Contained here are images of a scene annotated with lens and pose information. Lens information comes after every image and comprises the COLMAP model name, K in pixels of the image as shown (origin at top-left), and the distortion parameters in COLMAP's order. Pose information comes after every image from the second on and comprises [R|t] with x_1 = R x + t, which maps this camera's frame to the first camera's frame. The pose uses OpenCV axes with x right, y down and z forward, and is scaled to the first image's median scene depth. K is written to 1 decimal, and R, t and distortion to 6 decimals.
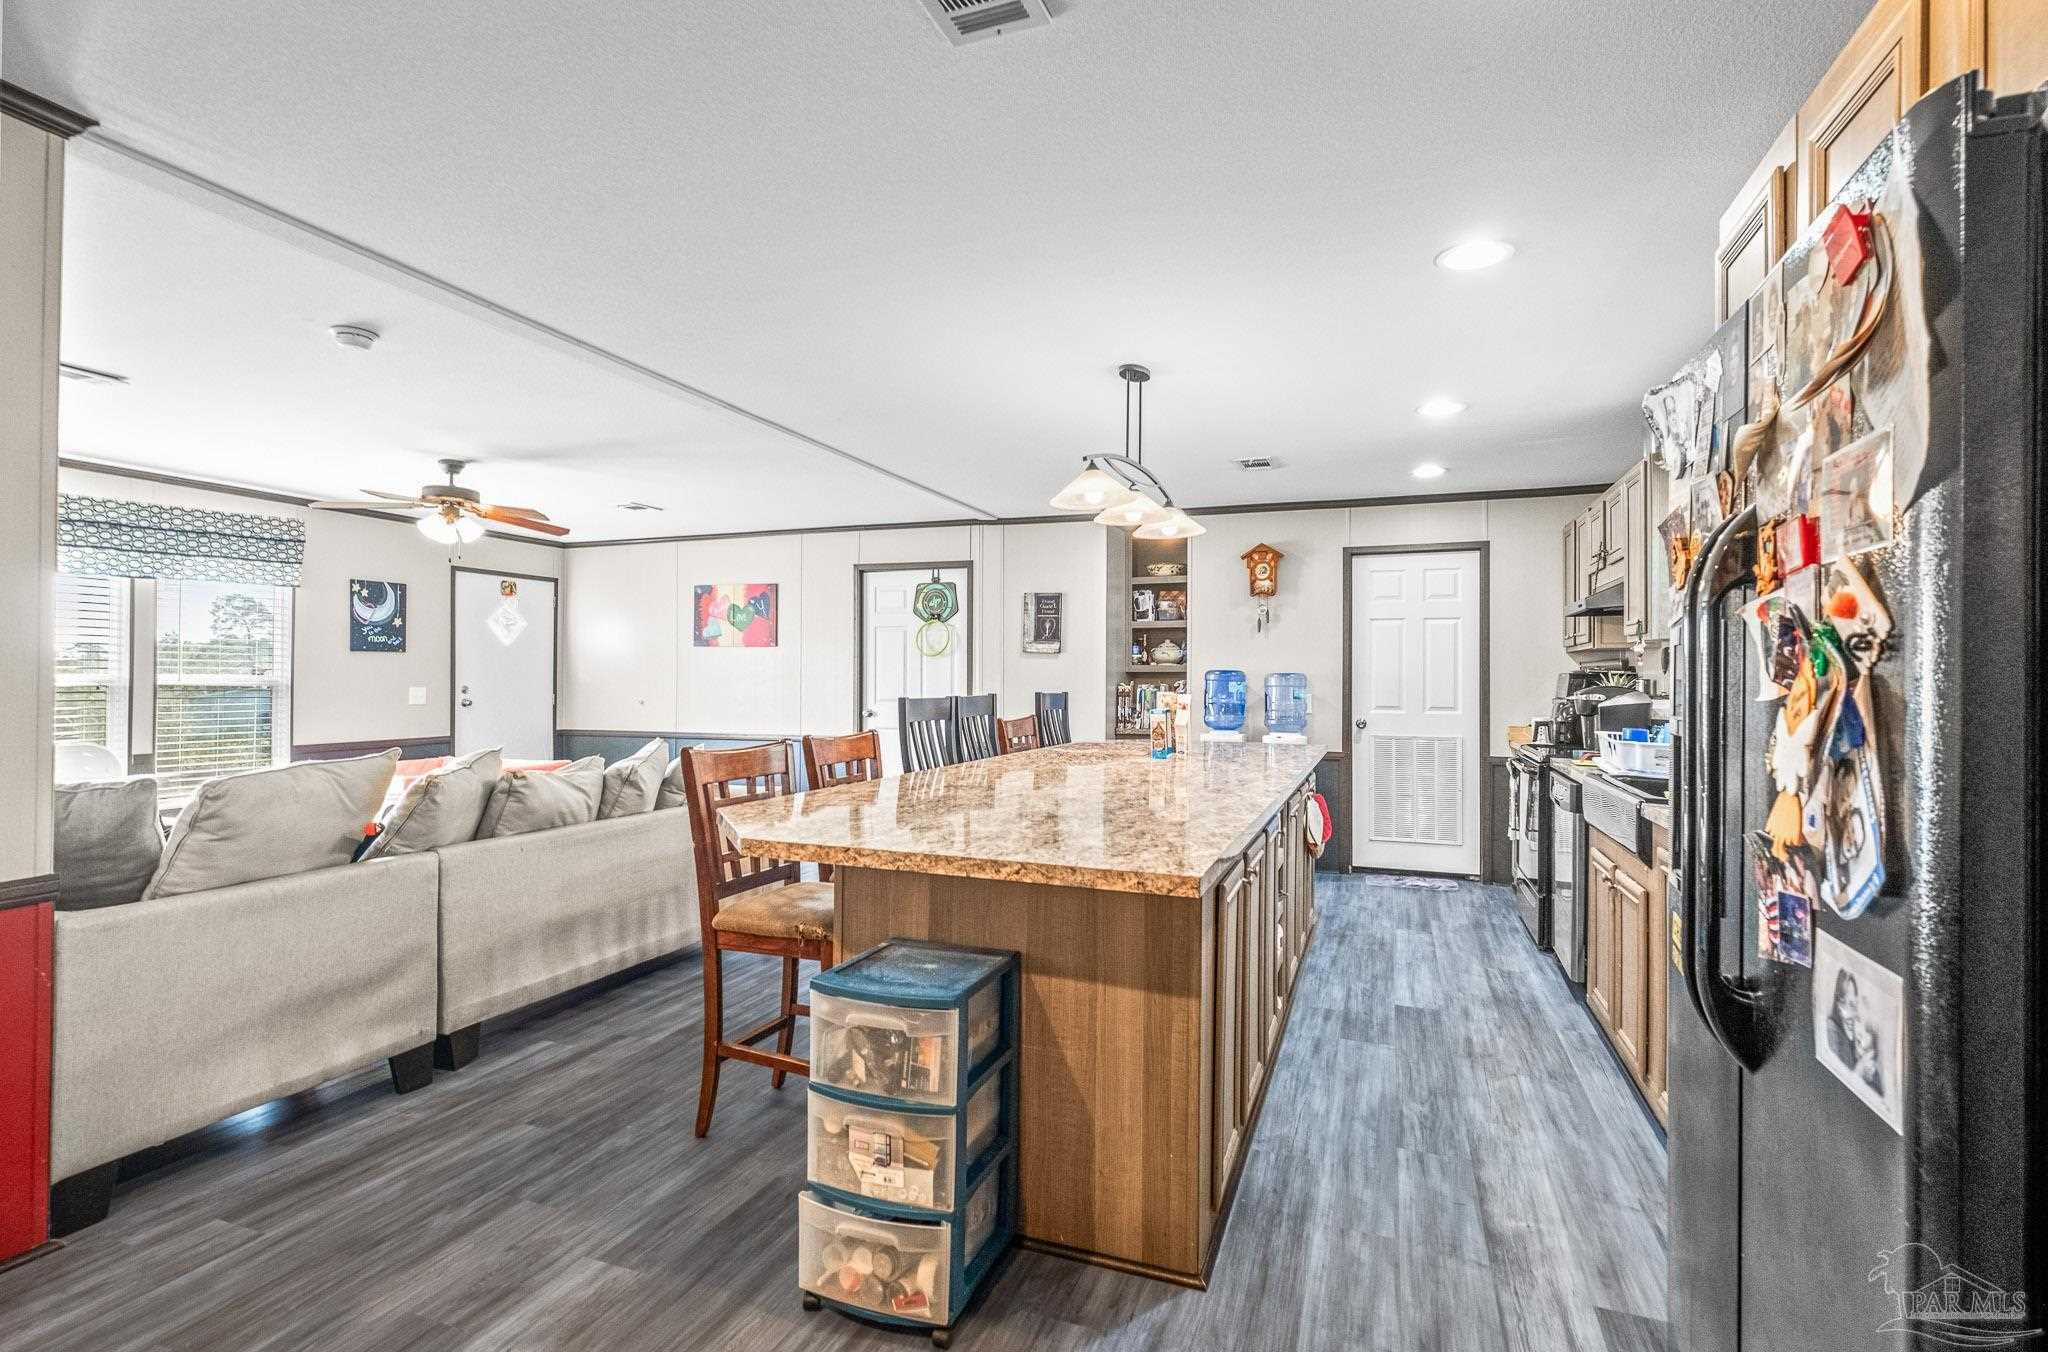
lens RADIAL K [[968.9, 0, 1020.5], [0, 968.9, 672.9], [0, 0, 1]] dist [0.001776, -0.000554]
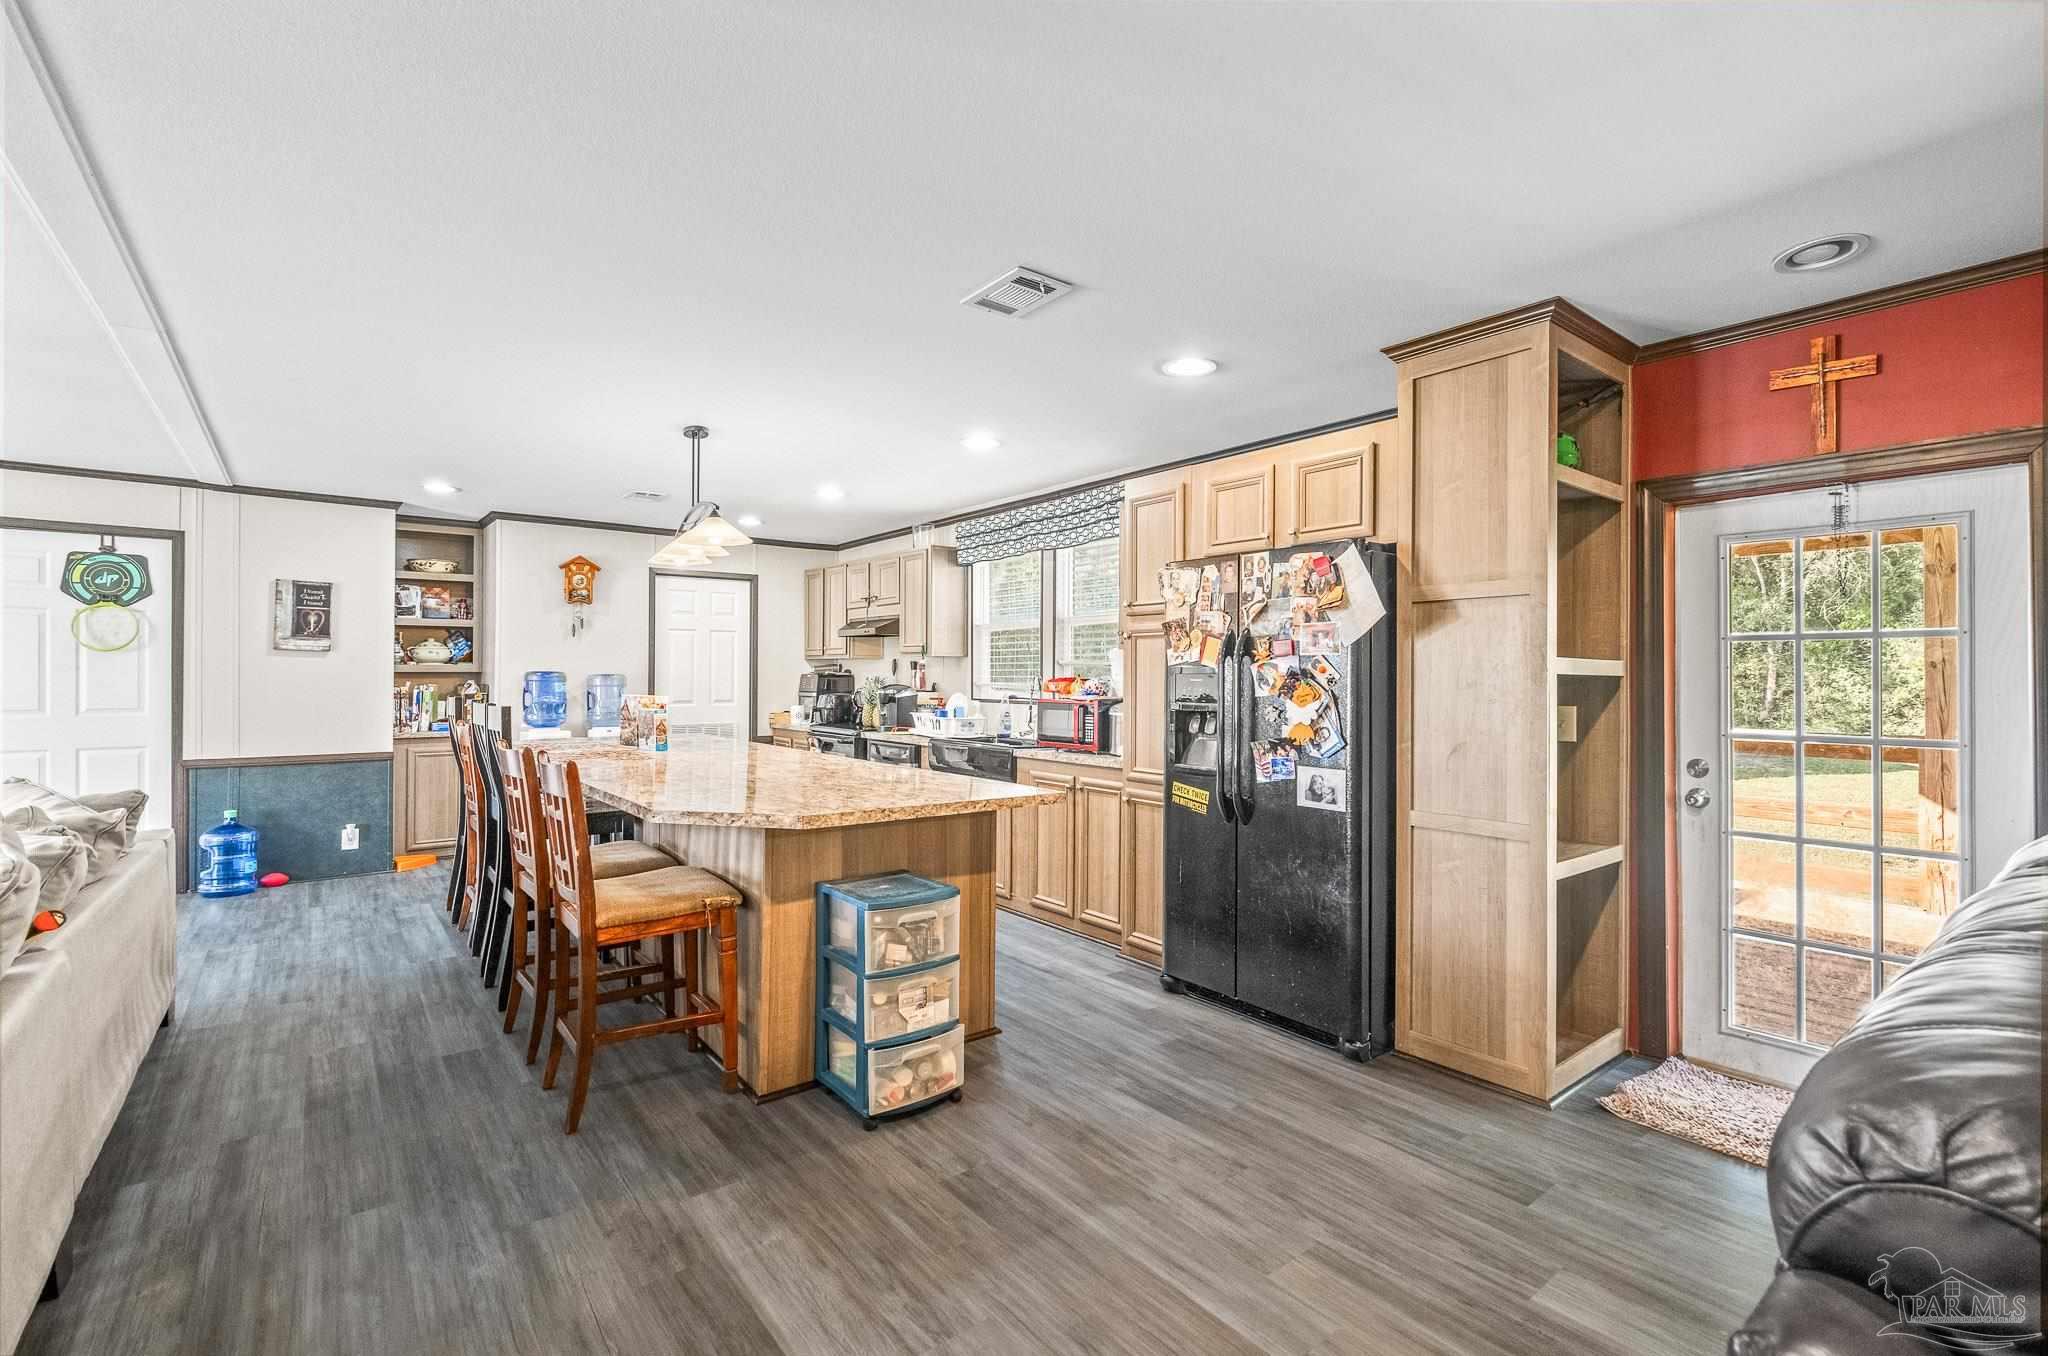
lens RADIAL K [[910.4, 0, 1021.7], [0, 910.4, 677.6], [0, 0, 1]] dist [-0.000442, 0.000048]
pose [[0.518947, -0.007031, 0.854778, -0.385201], [-0.006157, 0.999909, 0.011963, -0.011356], [-0.854784, -0.011472, 0.518856, 0.033333]]
